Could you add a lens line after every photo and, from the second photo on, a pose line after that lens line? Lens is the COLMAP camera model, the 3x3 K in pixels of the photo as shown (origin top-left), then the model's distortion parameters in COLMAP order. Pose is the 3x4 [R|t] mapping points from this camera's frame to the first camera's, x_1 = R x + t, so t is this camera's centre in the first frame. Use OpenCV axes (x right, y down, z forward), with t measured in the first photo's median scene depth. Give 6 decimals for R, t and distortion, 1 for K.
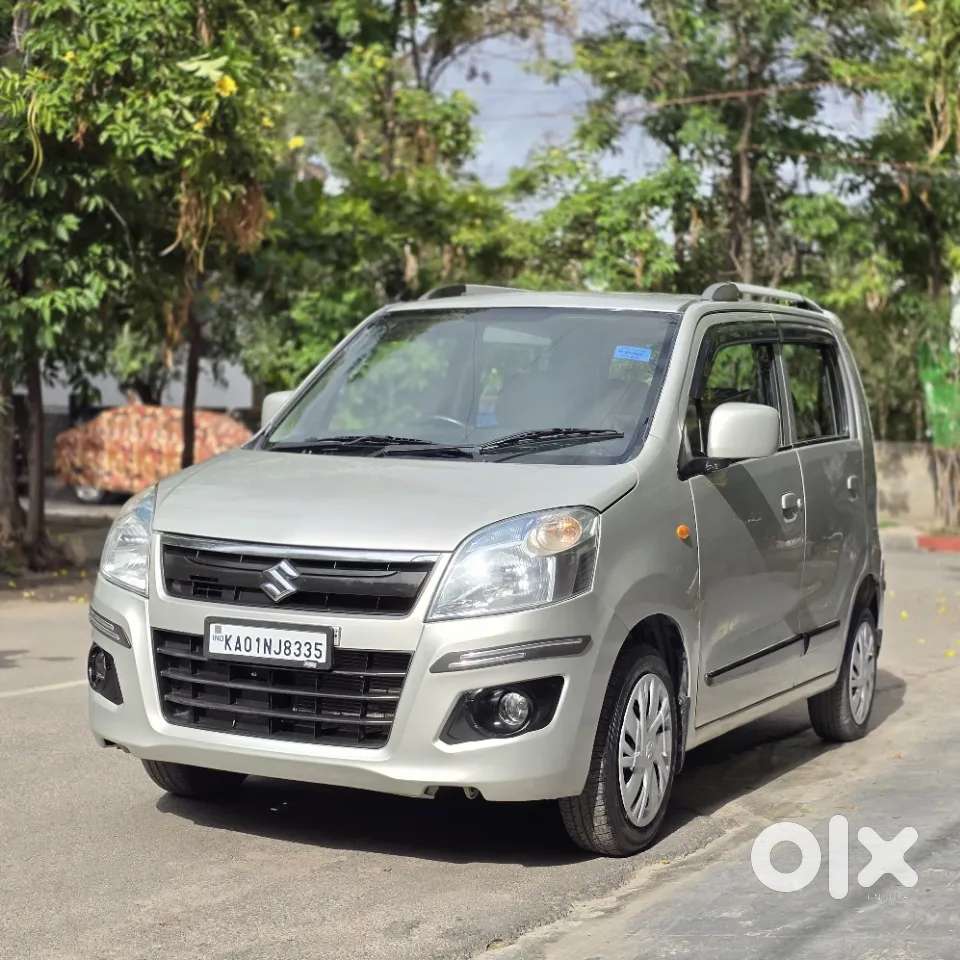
lens RADIAL K [[1735.8, 0, 480.0], [0, 1735.8, 480.0], [0, 0, 1]] dist [0.155611, -0.211624]
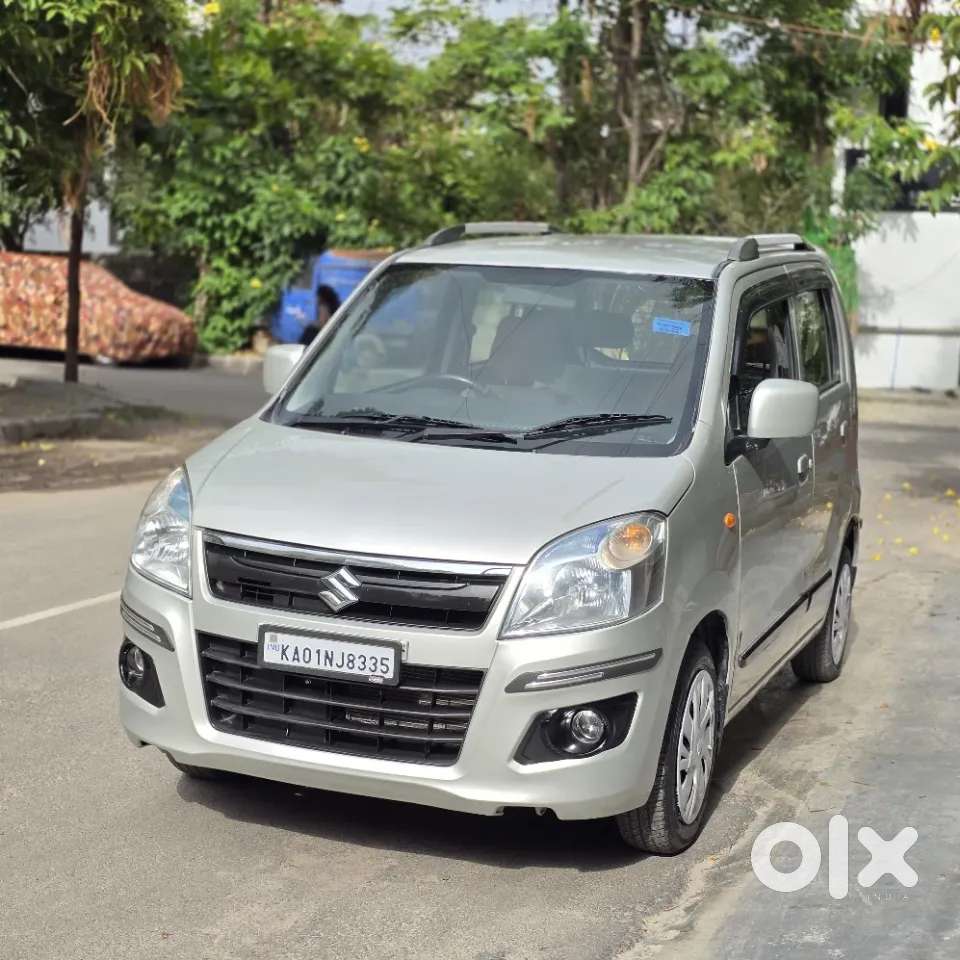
lens RADIAL K [[1735.8, 0, 480.0], [0, 1735.8, 480.0], [0, 0, 1]] dist [0.155611, -0.211624]
pose [[0.995543, 0.005852, 0.094132, -0.124054], [-0.015396, 0.994768, 0.100991, -0.096282], [-0.093048, -0.101990, 0.990424, 0.049040]]
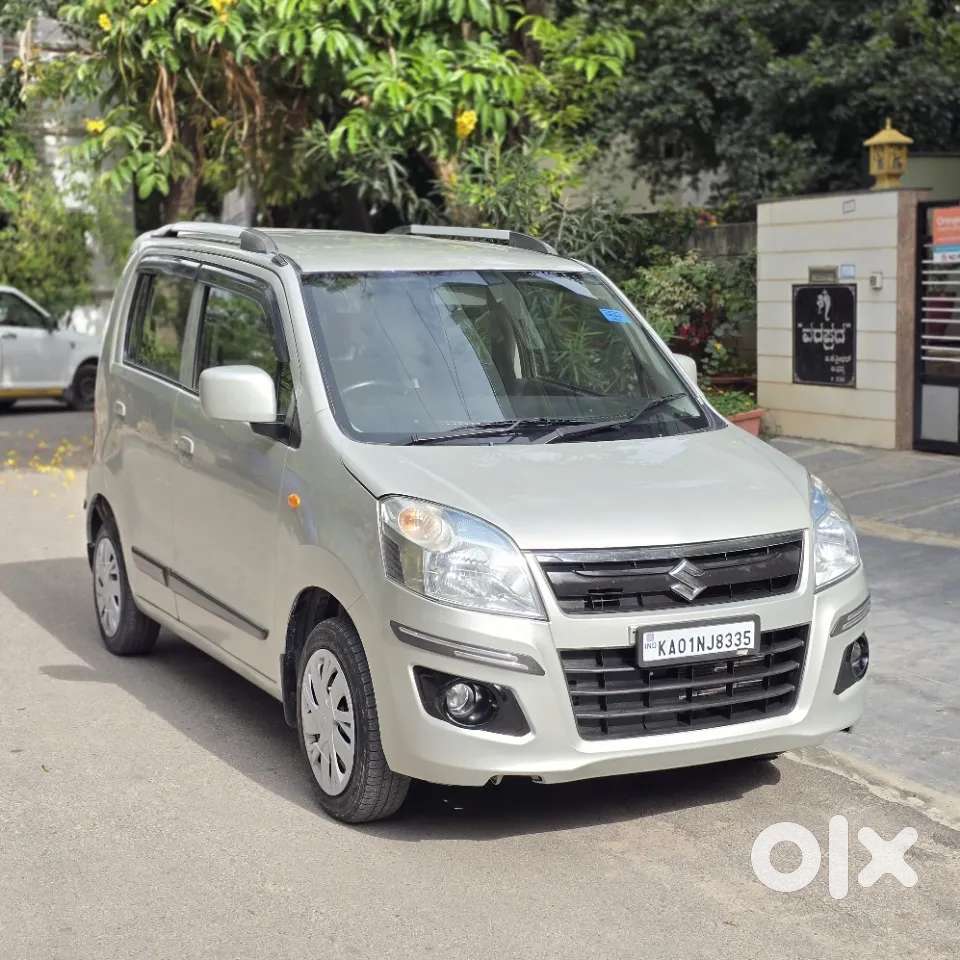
lens RADIAL K [[1735.8, 0, 480.0], [0, 1735.8, 480.0], [0, 0, 1]] dist [0.155611, -0.211624]
pose [[0.631451, -0.134234, 0.763709, -0.941625], [0.049053, 0.989844, 0.133423, -0.139867], [-0.773863, -0.046788, 0.631623, 0.429790]]
